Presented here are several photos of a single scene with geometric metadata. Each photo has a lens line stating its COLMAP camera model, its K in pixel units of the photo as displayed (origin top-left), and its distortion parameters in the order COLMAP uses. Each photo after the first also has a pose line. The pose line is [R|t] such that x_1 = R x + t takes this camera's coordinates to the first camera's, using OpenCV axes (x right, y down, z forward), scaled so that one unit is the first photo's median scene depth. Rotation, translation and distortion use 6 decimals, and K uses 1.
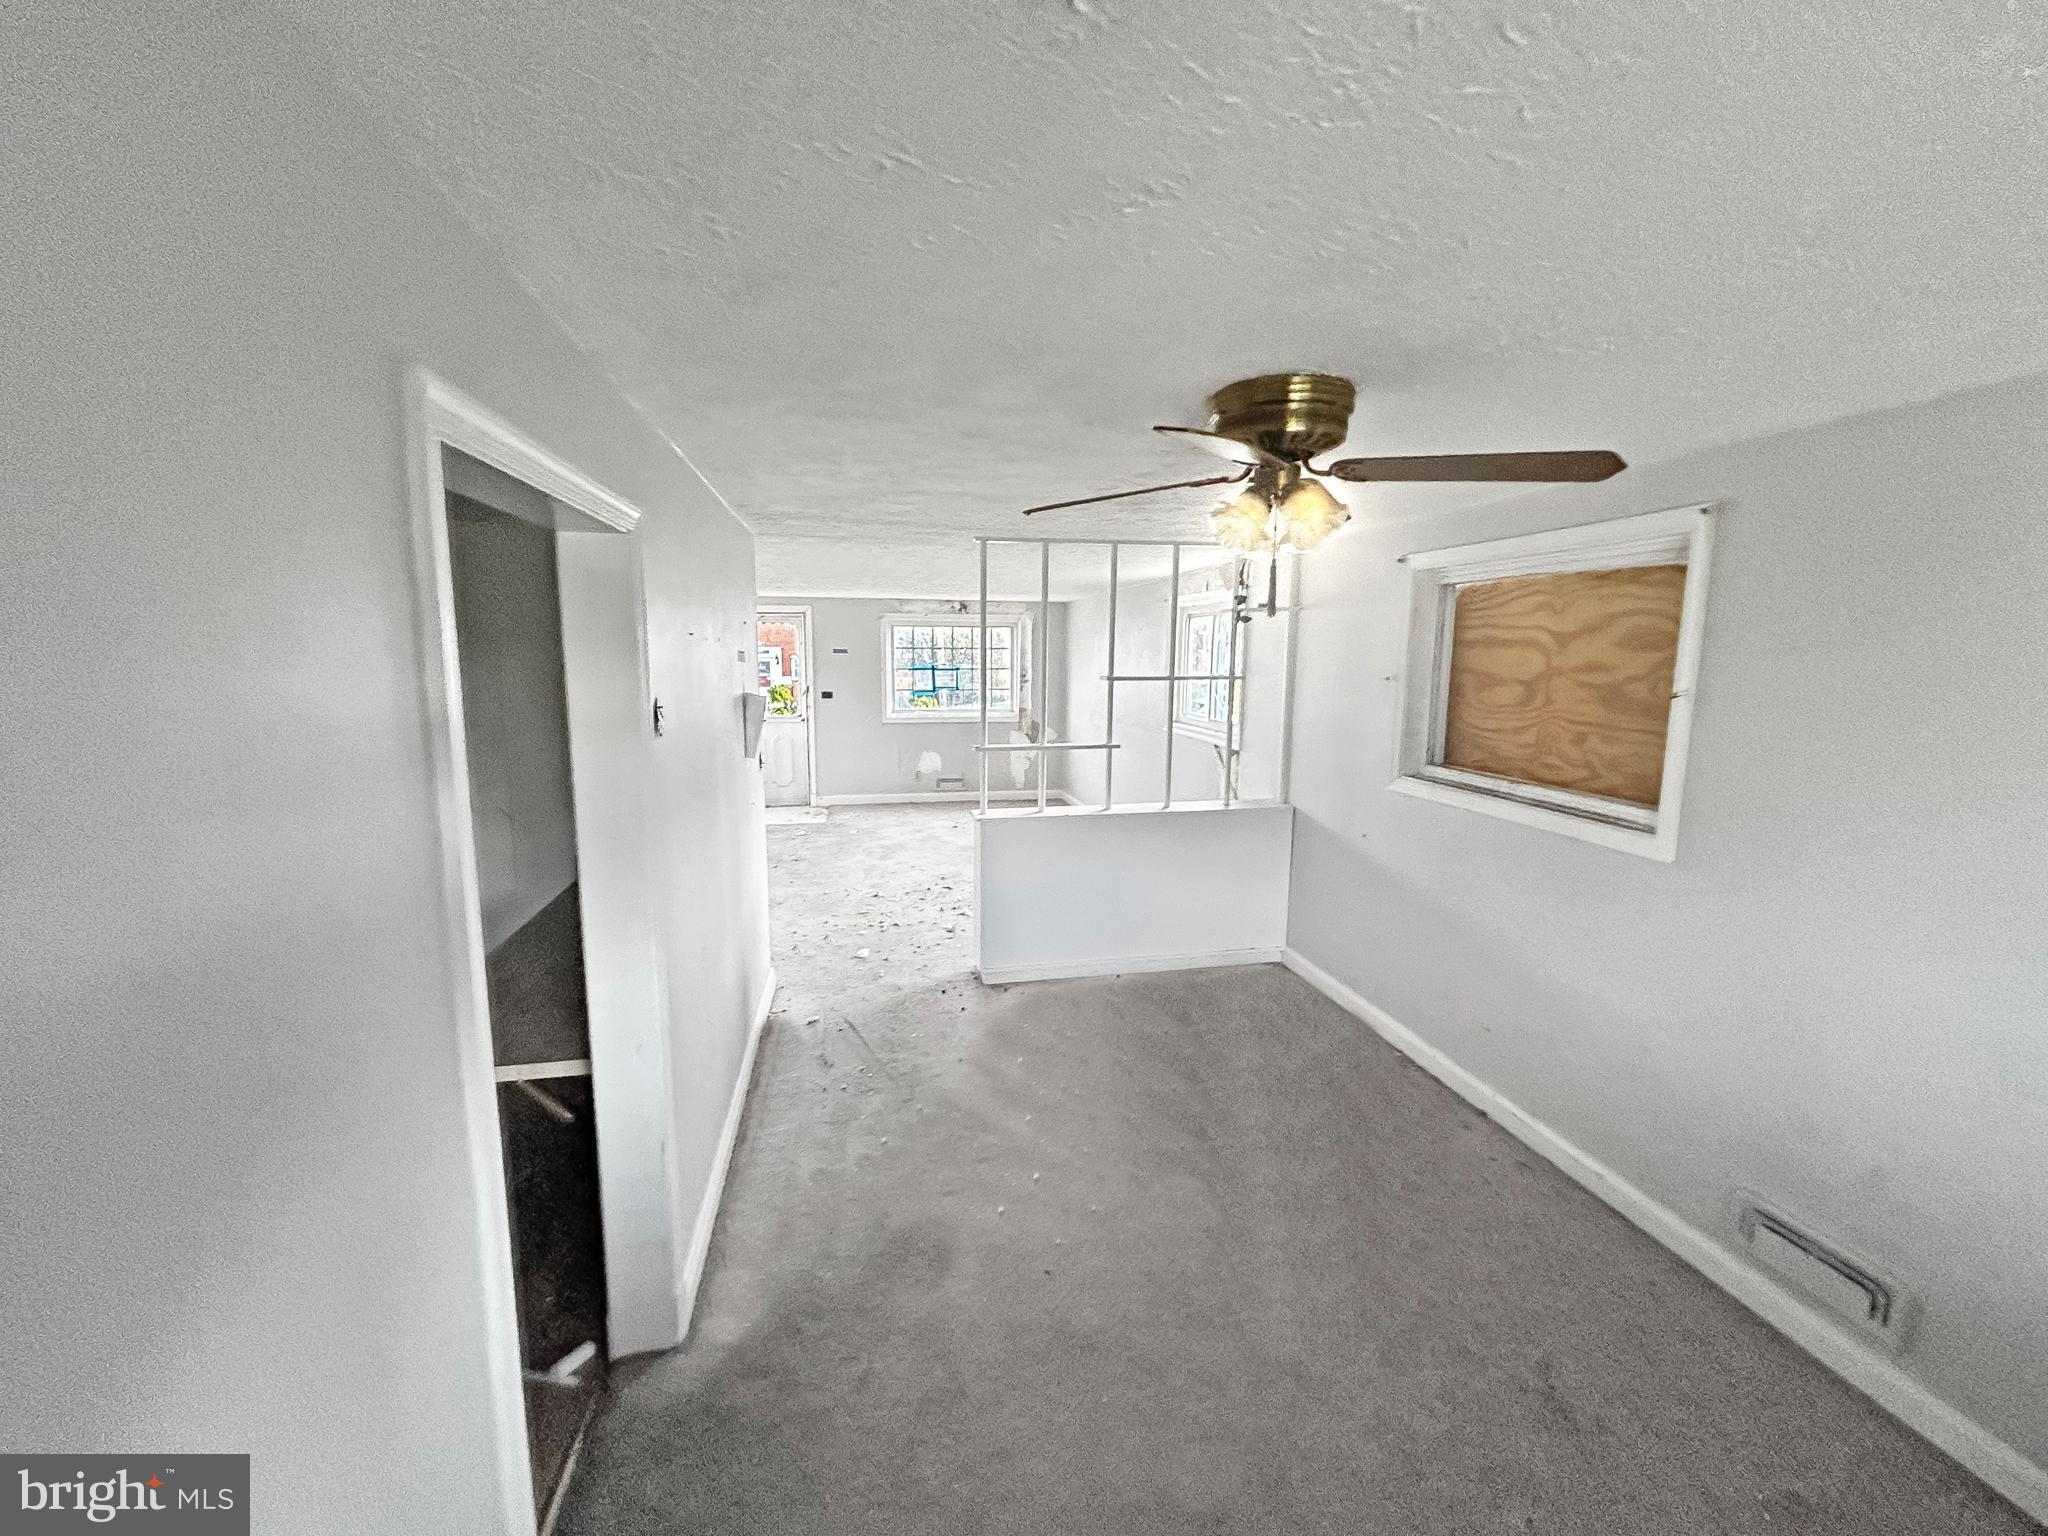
lens RADIAL K [[823.2, 0, 1022.6], [0, 823.2, 766.3], [0, 0, 1]] dist [-0.000138, -0.000018]
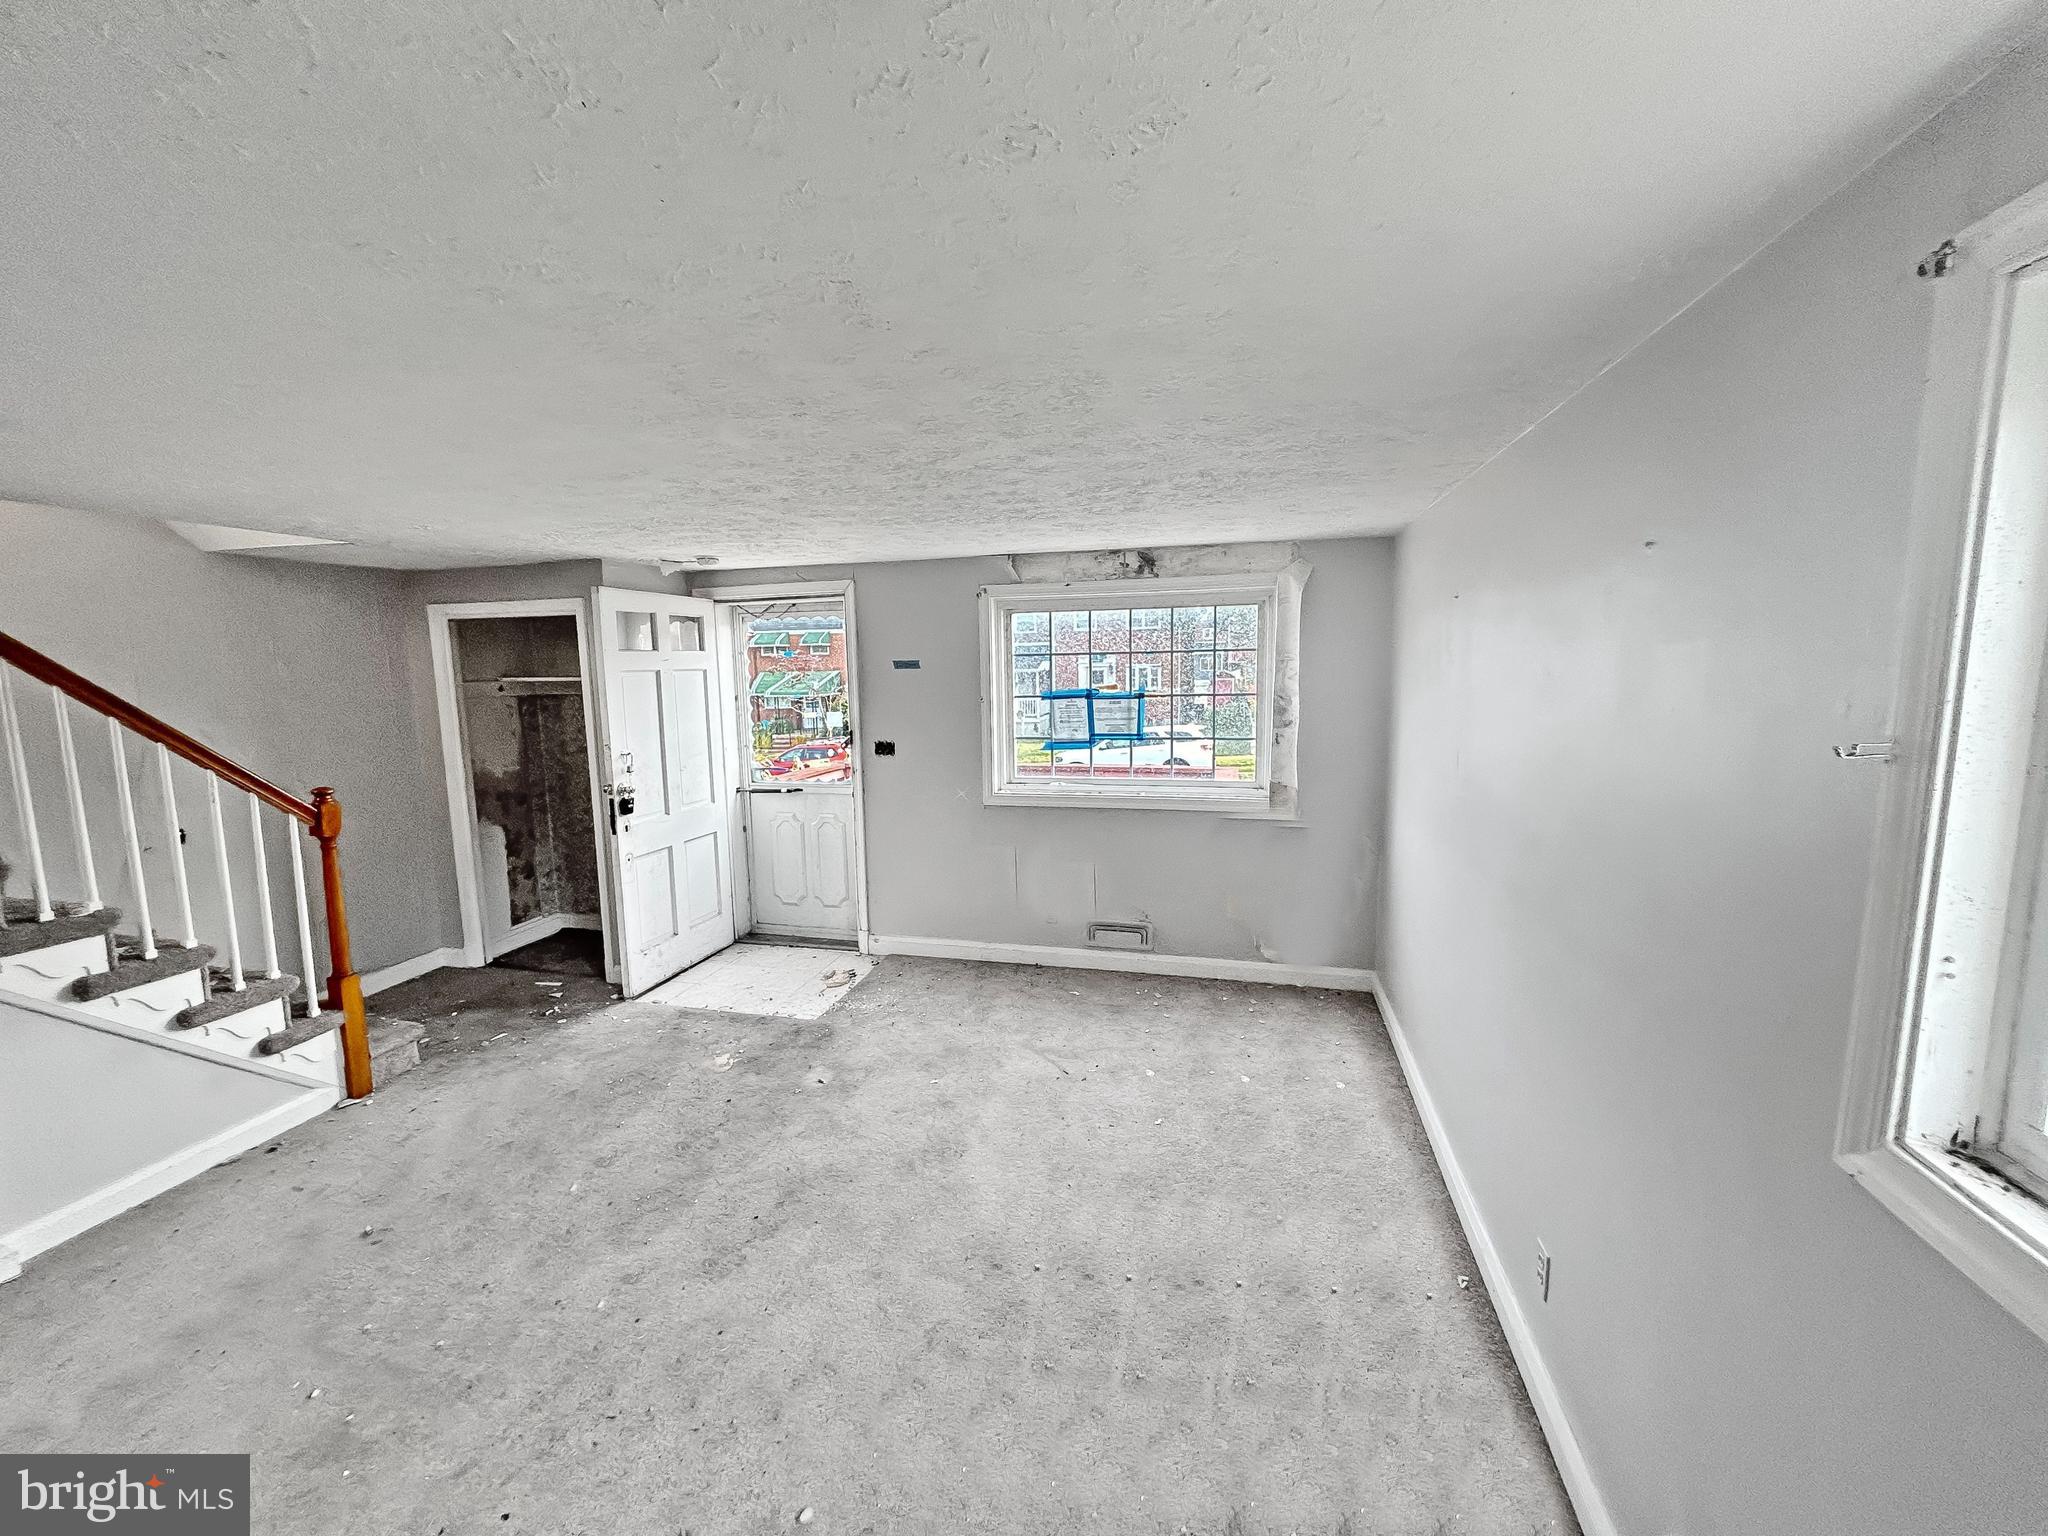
lens RADIAL K [[823.2, 0, 1021.1], [0, 823.2, 762.3], [0, 0, 1]] dist [-0.000138, -0.000018]
pose [[0.894575, 0.031710, -0.445792, 0.073694], [-0.036825, 0.999318, -0.002814, -0.076630], [0.445398, 0.018933, 0.895132, 0.549730]]
